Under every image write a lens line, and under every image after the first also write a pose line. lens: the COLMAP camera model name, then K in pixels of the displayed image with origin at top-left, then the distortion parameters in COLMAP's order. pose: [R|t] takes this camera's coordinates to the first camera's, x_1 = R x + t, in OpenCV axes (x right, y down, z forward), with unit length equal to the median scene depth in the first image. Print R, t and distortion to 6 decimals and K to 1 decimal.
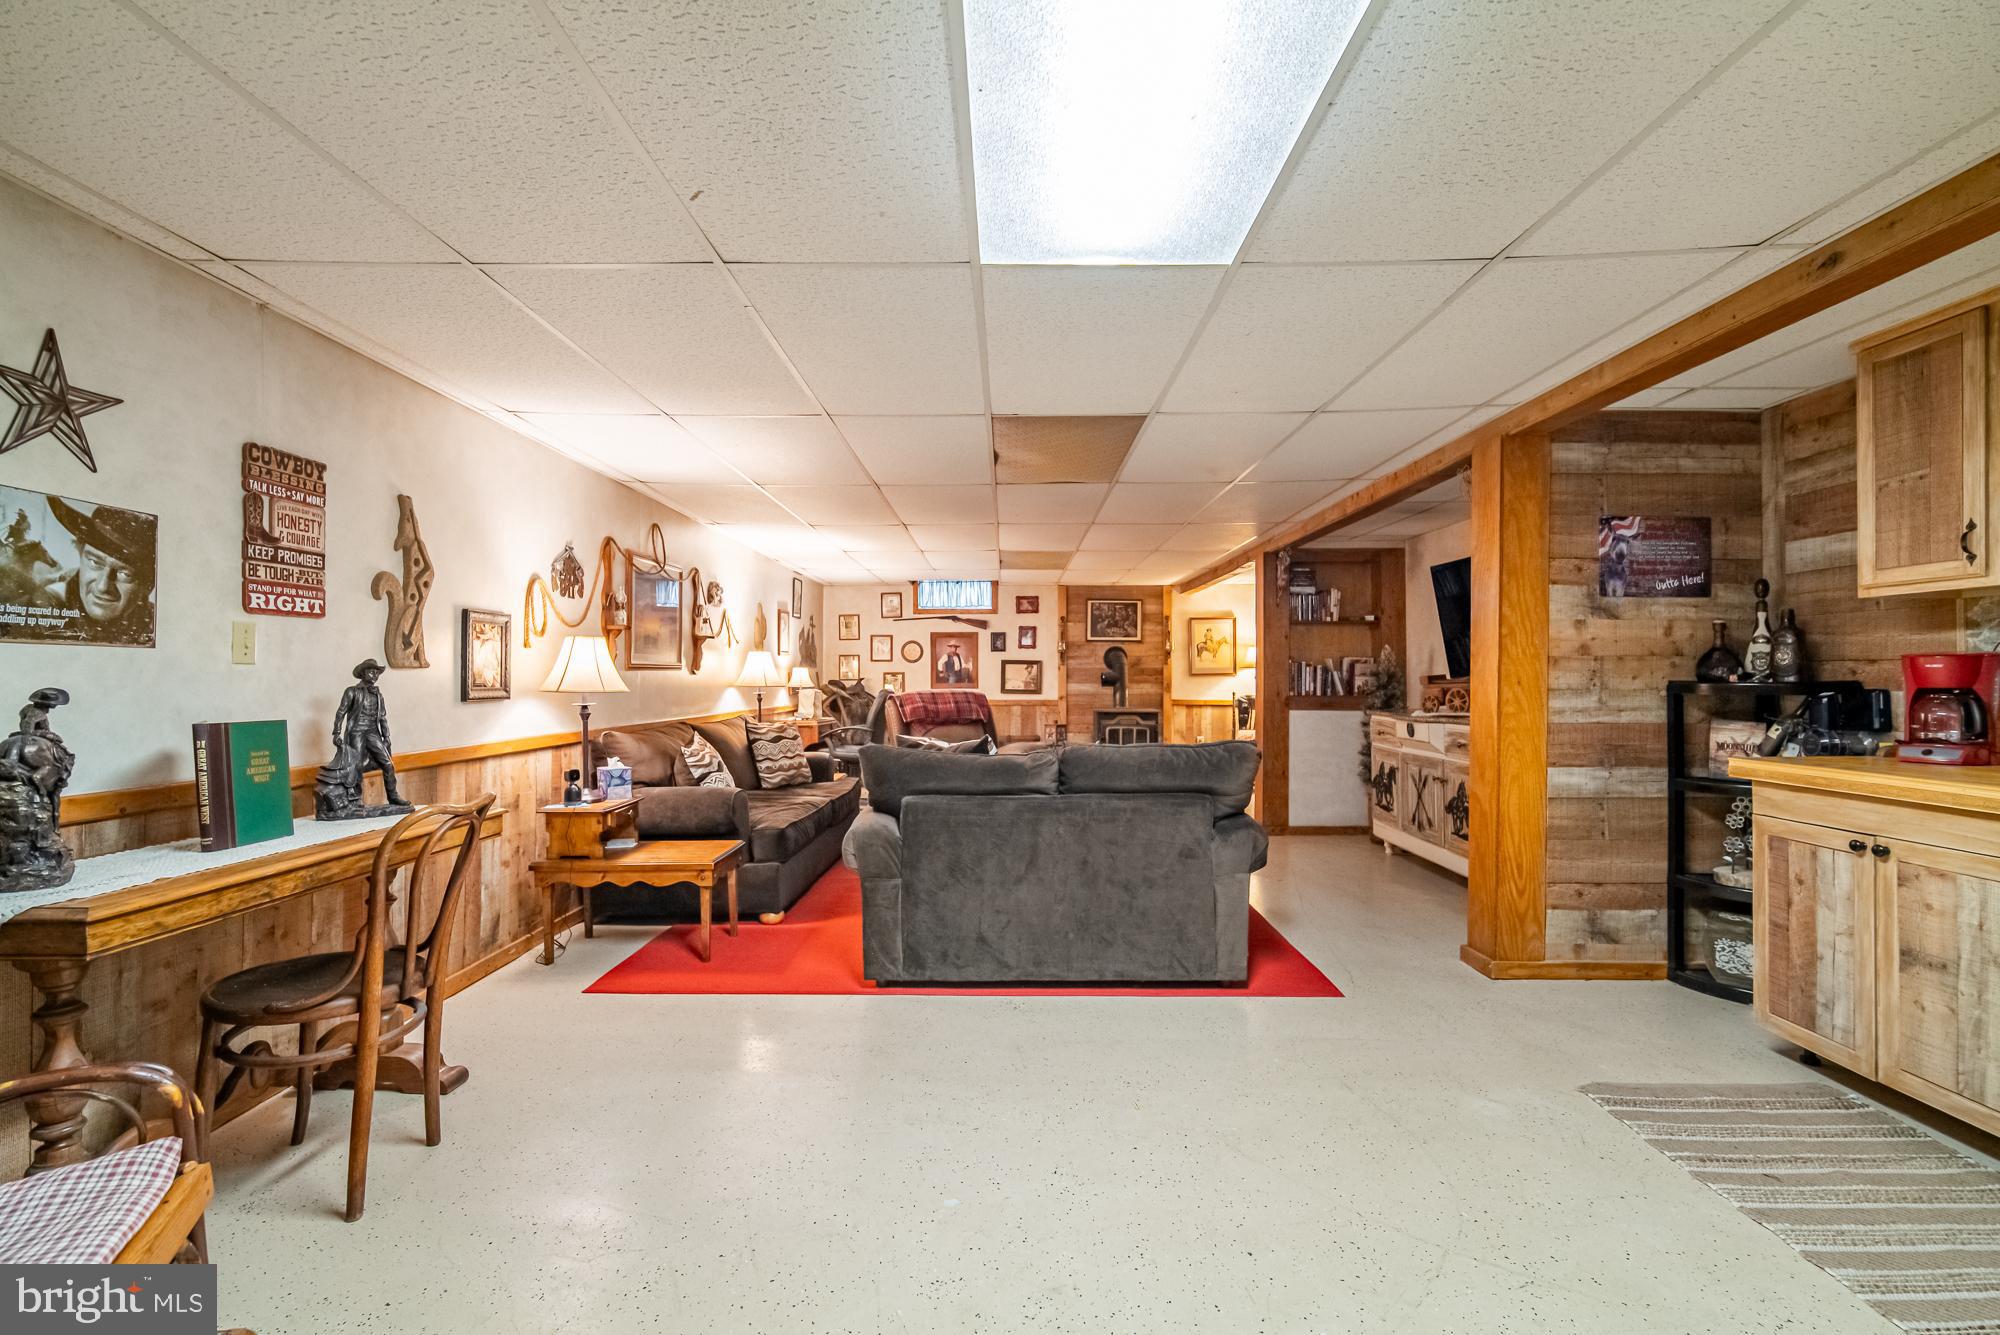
lens RADIAL K [[891.9, 0, 949.3], [0, 891.9, 673.3], [0, 0, 1]] dist [-0.014617, 0.004785]
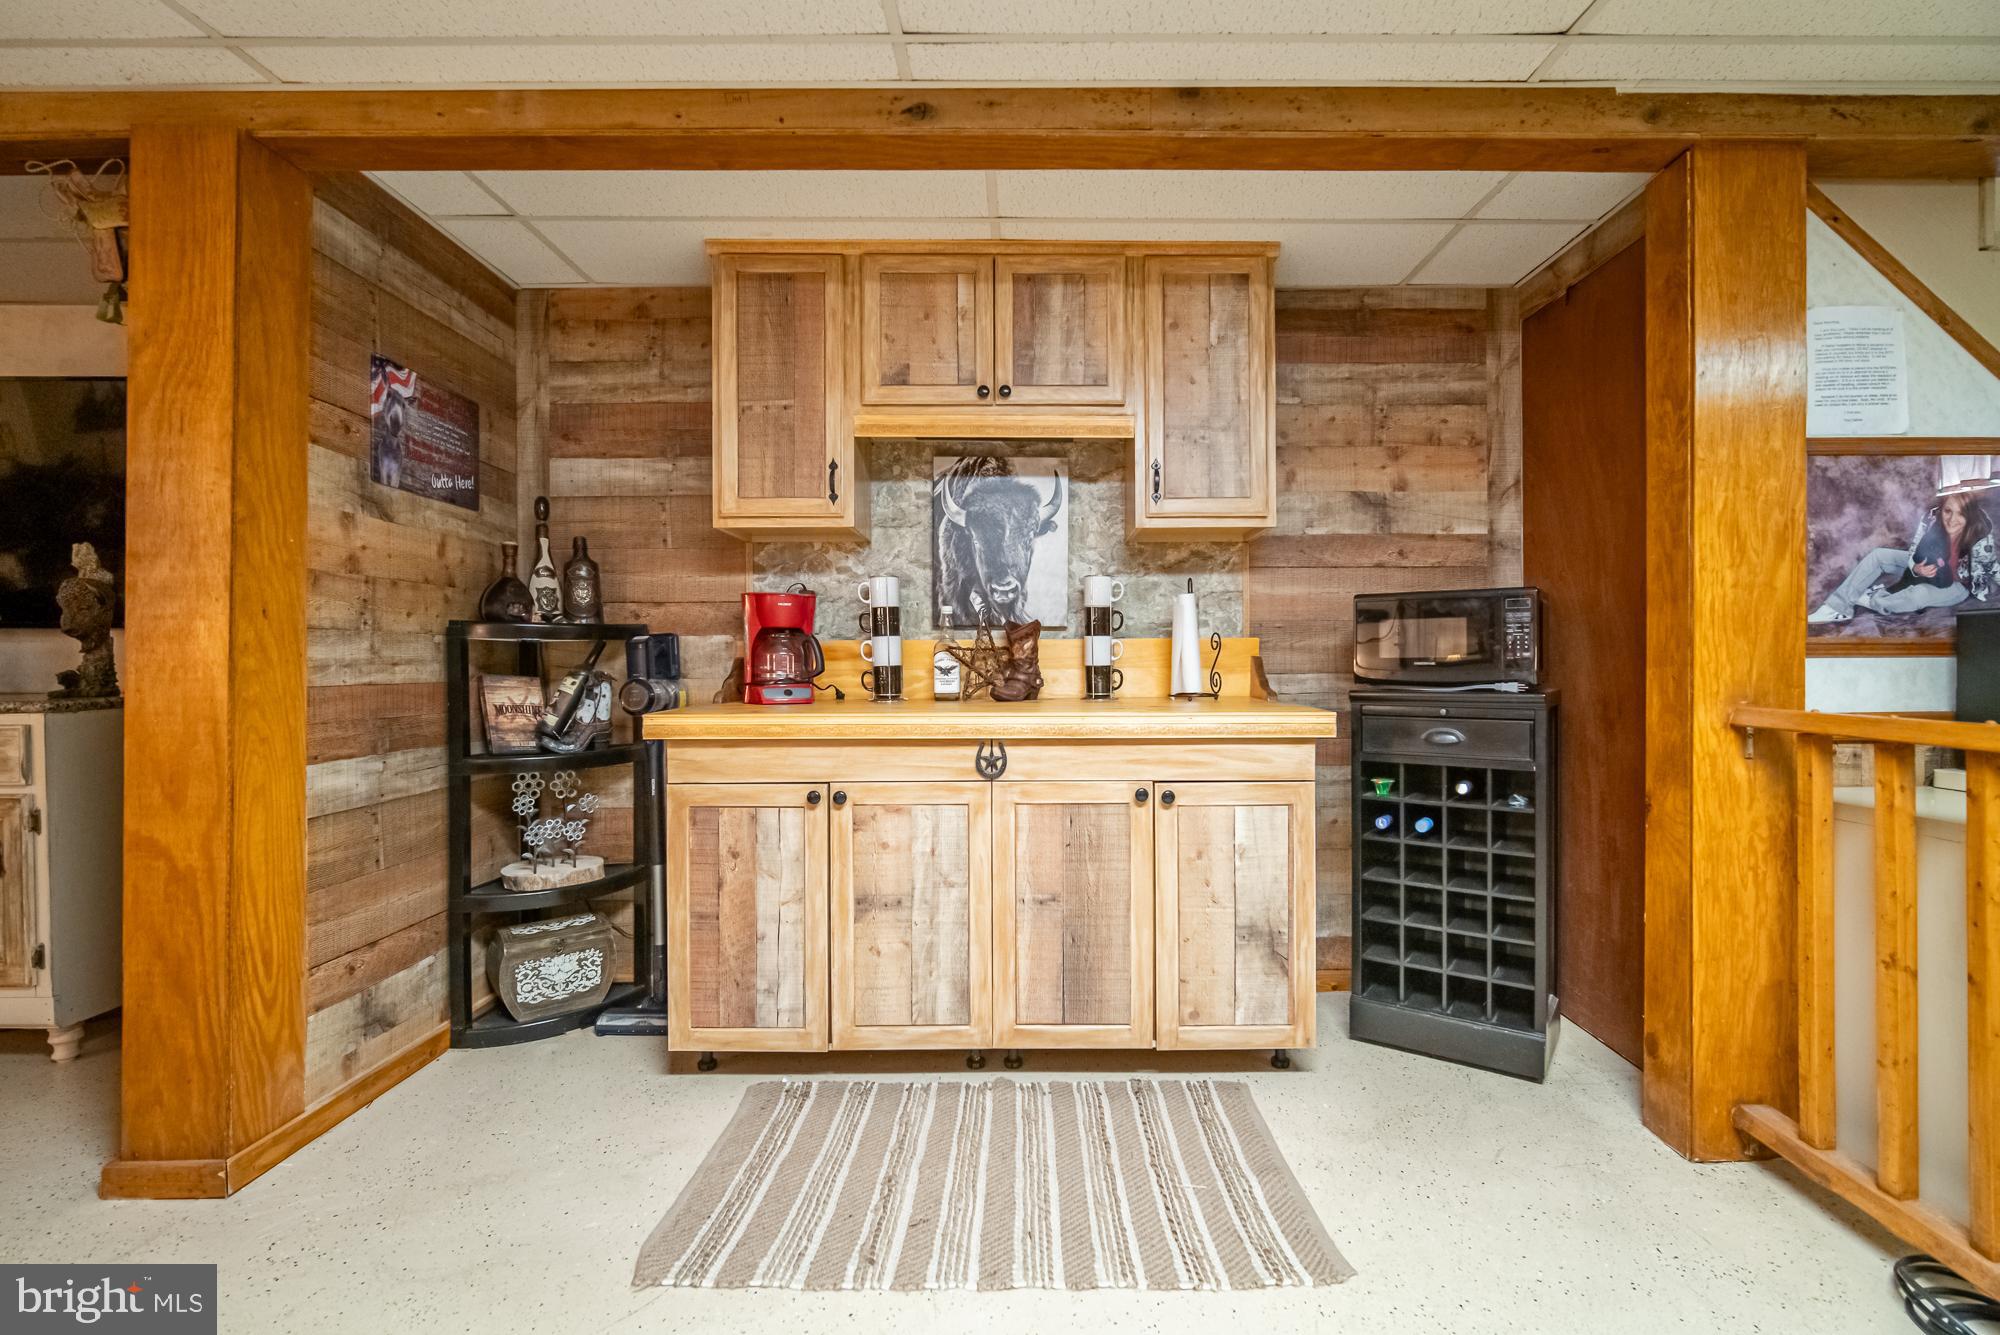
lens RADIAL K [[891.9, 0, 949.3], [0, 891.9, 673.3], [0, 0, 1]] dist [-0.014617, 0.004785]
pose [[-0.069592, -0.004643, 0.997565, 0.087963], [0.001036, 0.999988, 0.004727, 0.047313], [-0.997575, 0.001363, -0.069586, 0.661025]]
